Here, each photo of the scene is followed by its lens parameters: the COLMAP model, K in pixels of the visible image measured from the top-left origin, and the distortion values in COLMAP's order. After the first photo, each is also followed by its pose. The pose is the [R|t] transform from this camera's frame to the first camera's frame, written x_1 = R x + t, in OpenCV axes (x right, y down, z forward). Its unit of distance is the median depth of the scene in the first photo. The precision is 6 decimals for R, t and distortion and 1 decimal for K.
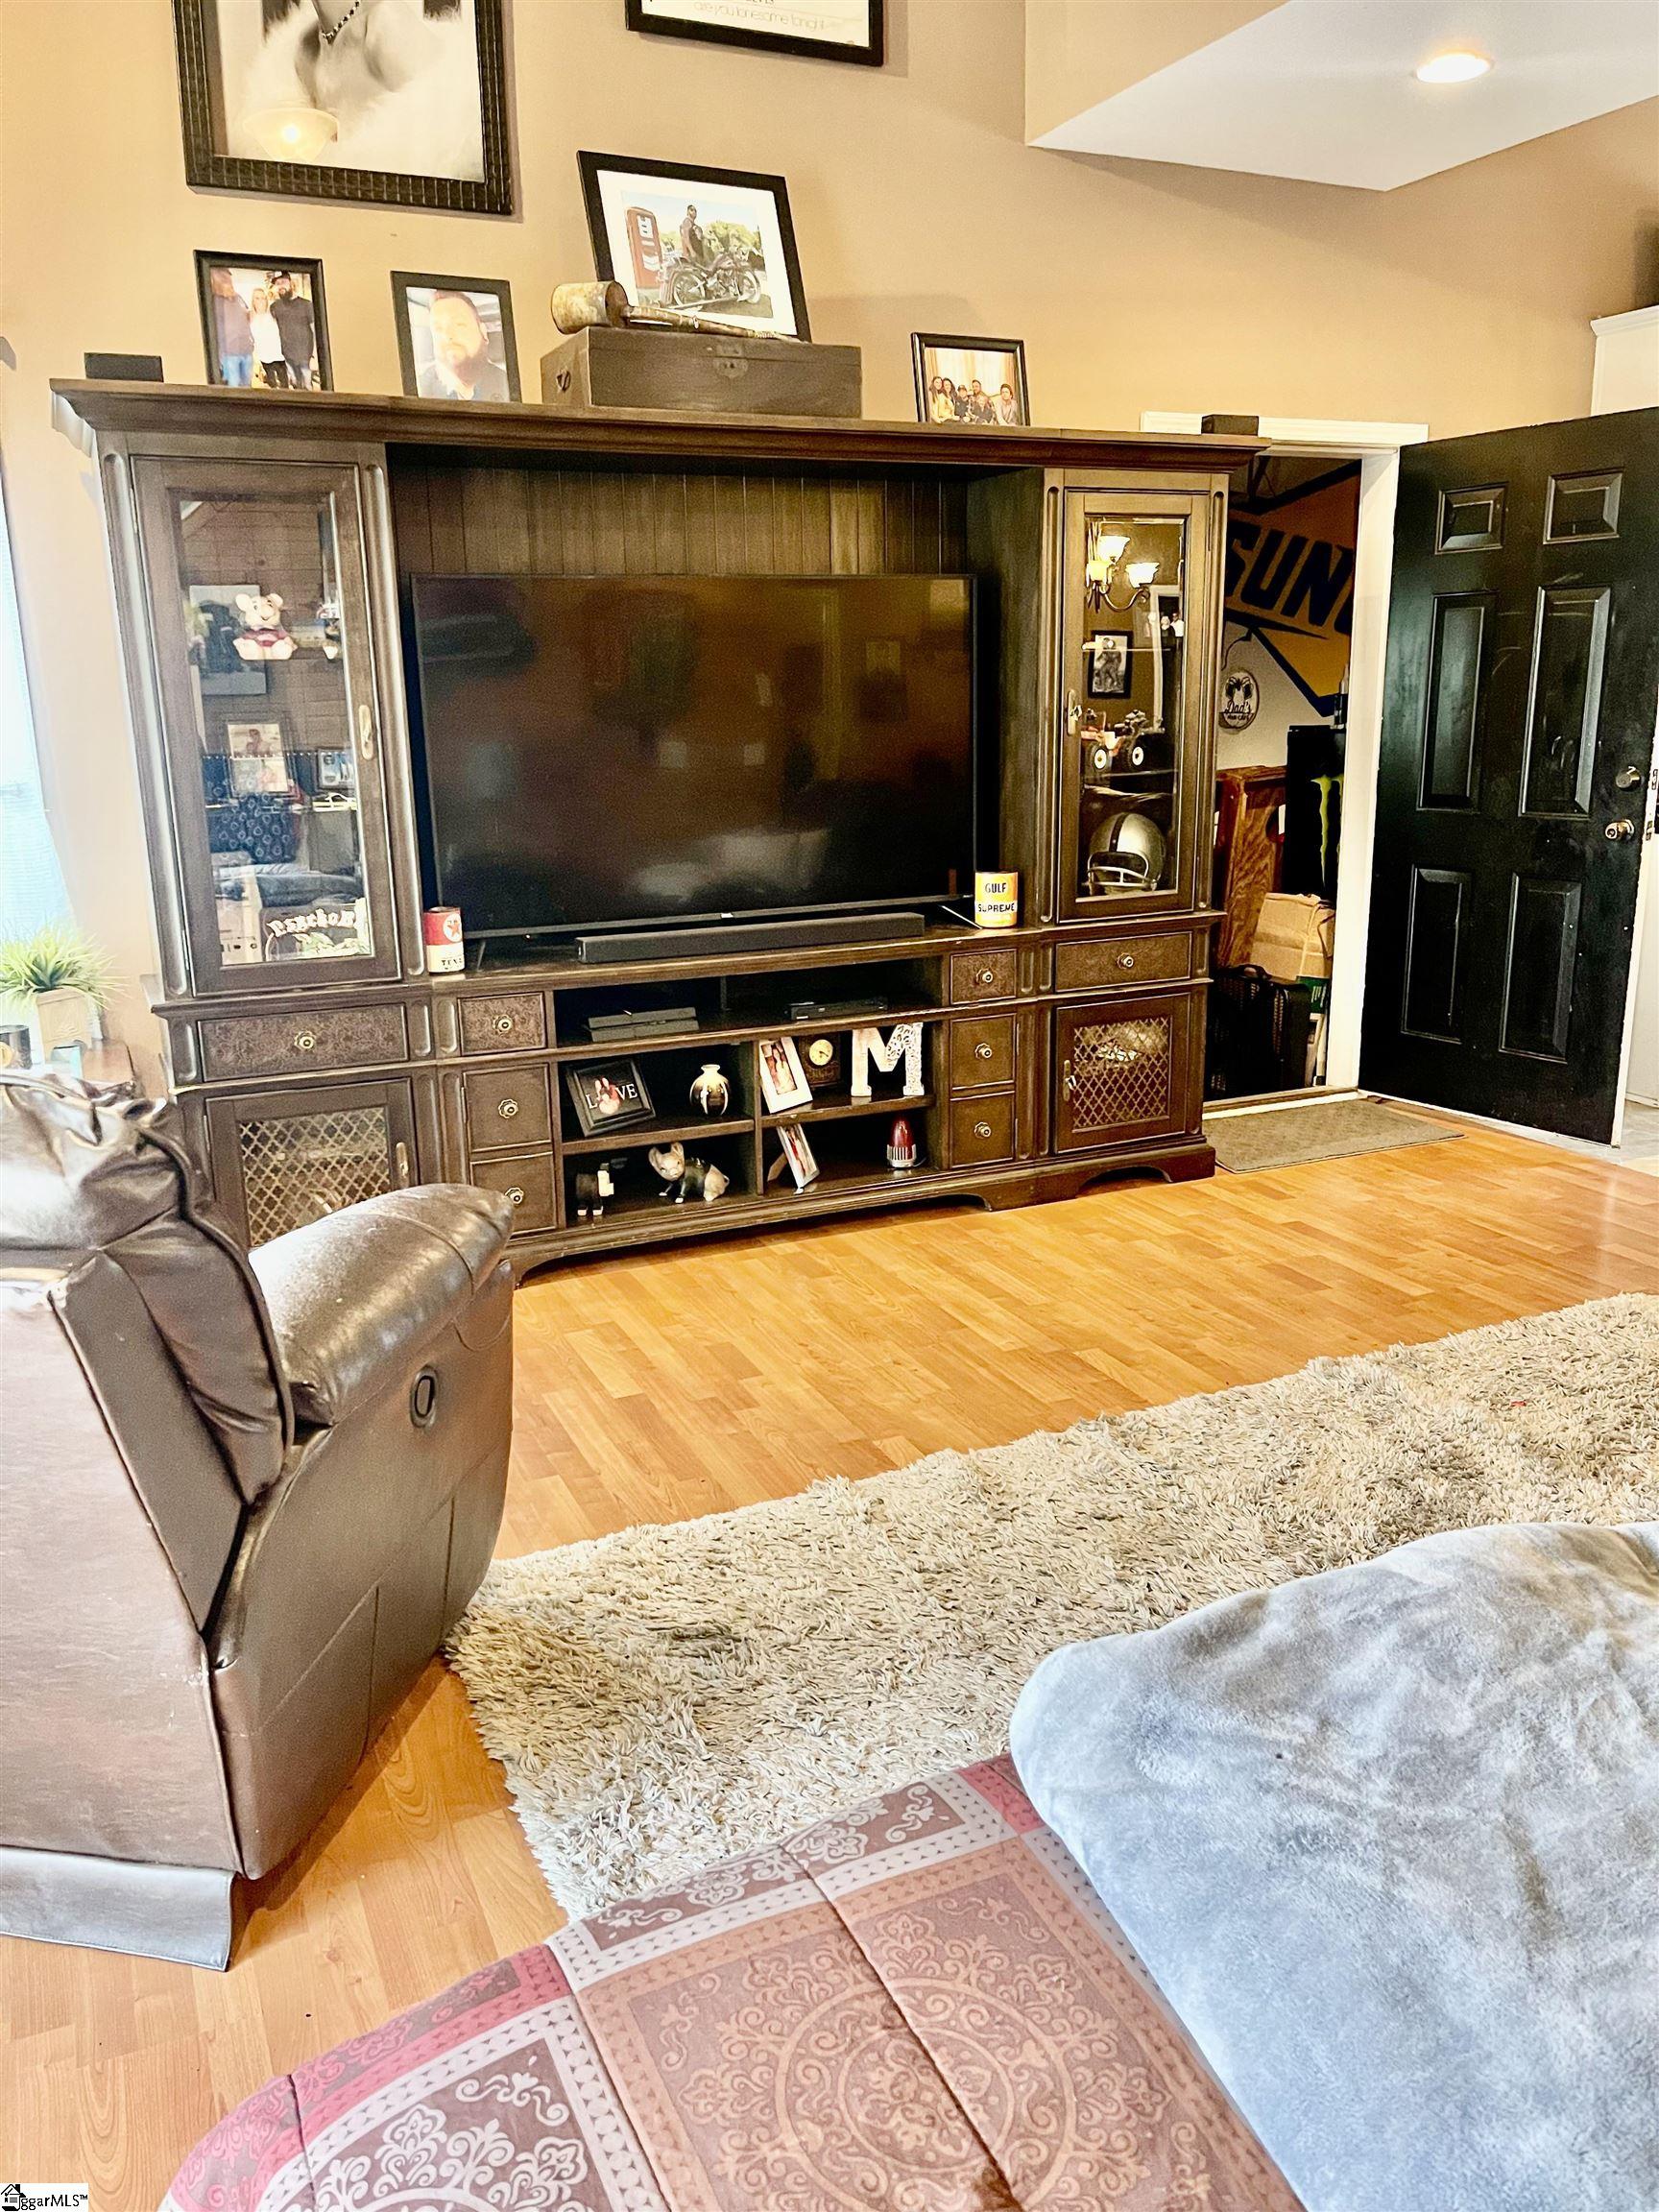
lens RADIAL K [[1677.4, 0, 802.9], [0, 1677.4, 1131.8], [0, 0, 1]] dist [0.065558, -0.096458]
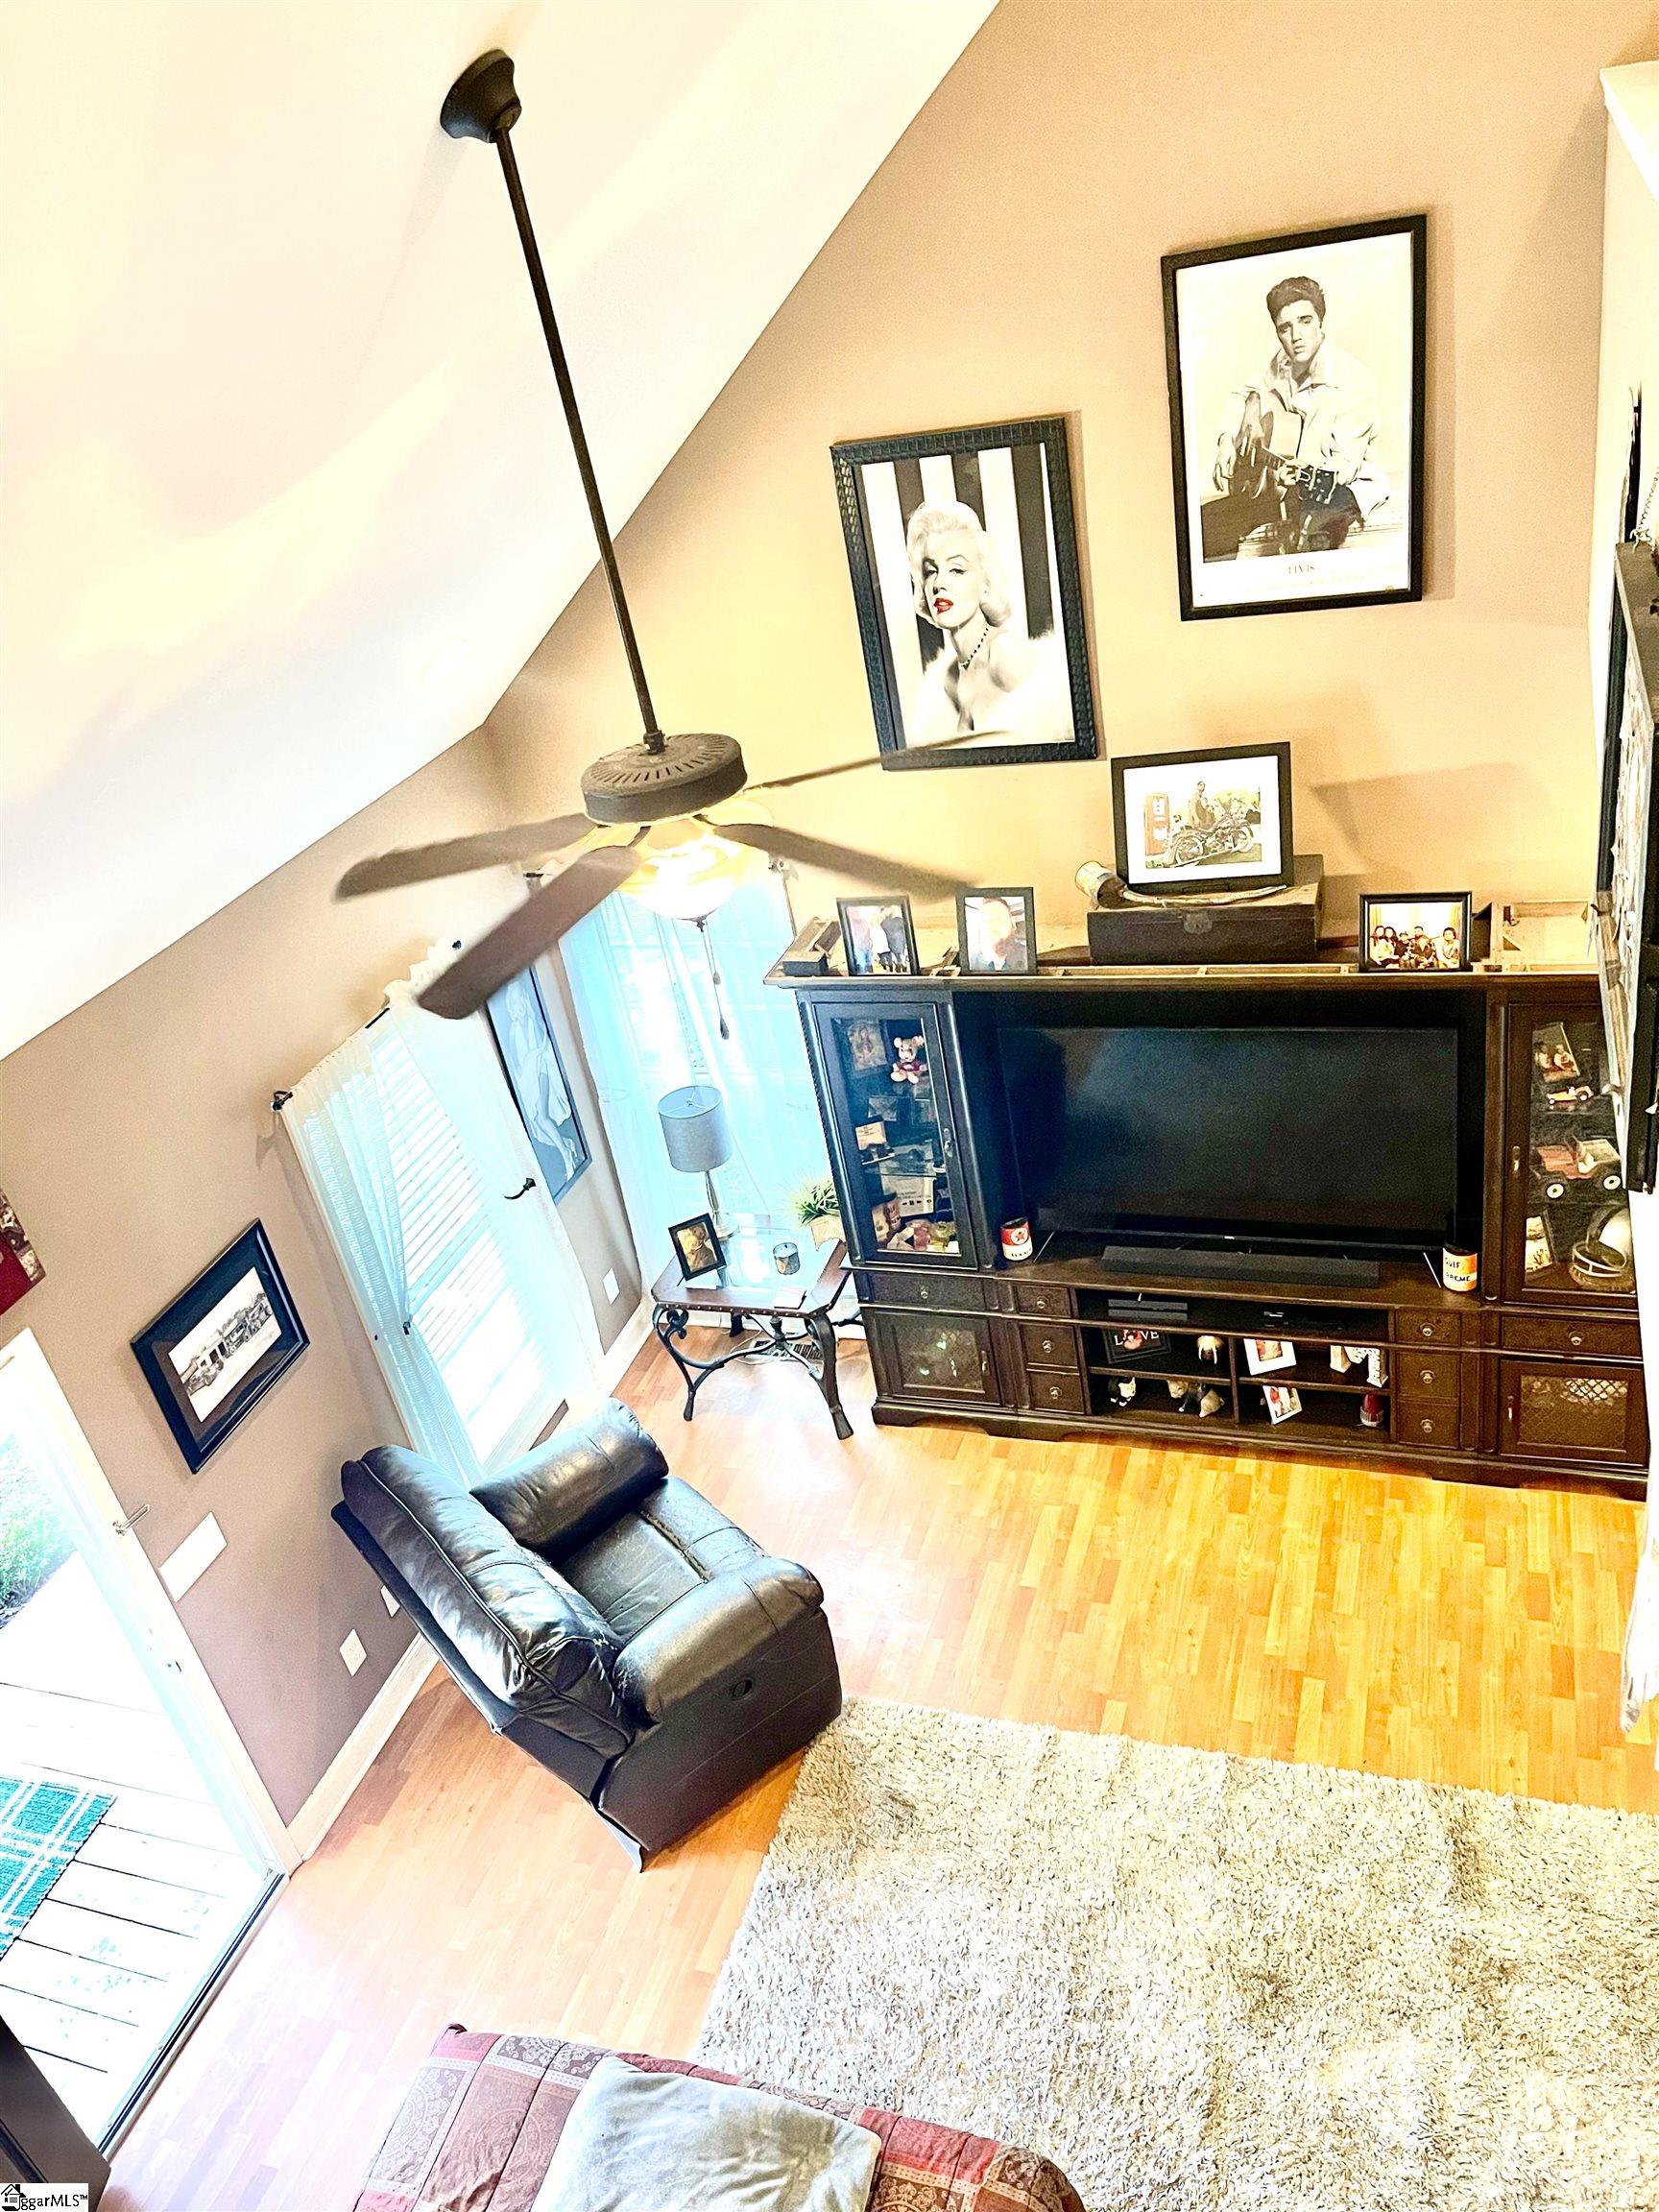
lens RADIAL K [[1677.4, 0, 802.9], [0, 1677.4, 1131.8], [0, 0, 1]] dist [0.065558, -0.096458]
pose [[0.714172, 0.254014, -0.652254, 0.615991], [-0.007955, 0.934716, 0.355307, -0.740357], [0.699925, -0.248562, 0.669568, -0.140328]]
